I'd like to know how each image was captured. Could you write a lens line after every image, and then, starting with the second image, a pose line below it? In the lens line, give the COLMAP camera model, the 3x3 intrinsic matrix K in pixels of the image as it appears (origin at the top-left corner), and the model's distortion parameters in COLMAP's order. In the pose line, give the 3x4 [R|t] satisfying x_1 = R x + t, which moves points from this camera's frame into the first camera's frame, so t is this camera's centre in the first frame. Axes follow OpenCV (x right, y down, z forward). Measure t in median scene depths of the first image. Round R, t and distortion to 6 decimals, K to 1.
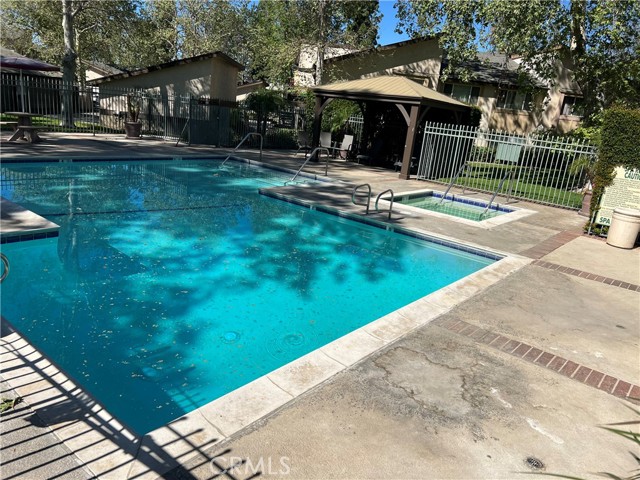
lens RADIAL K [[481.4, 0, 320.0], [0, 481.4, 240.0], [0, 0, 1]] dist [0.027284, -0.001484]
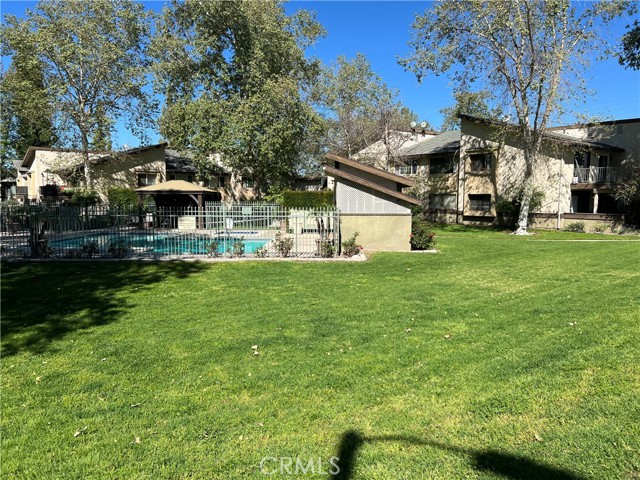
lens RADIAL K [[481.4, 0, 320.0], [0, 481.4, 240.0], [0, 0, 1]] dist [0.027284, -0.001484]
pose [[0.786759, -0.155620, 0.597321, -0.306425], [0.240641, 0.968459, -0.064647, 0.078196], [-0.568421, 0.194601, 0.799392, -0.422173]]
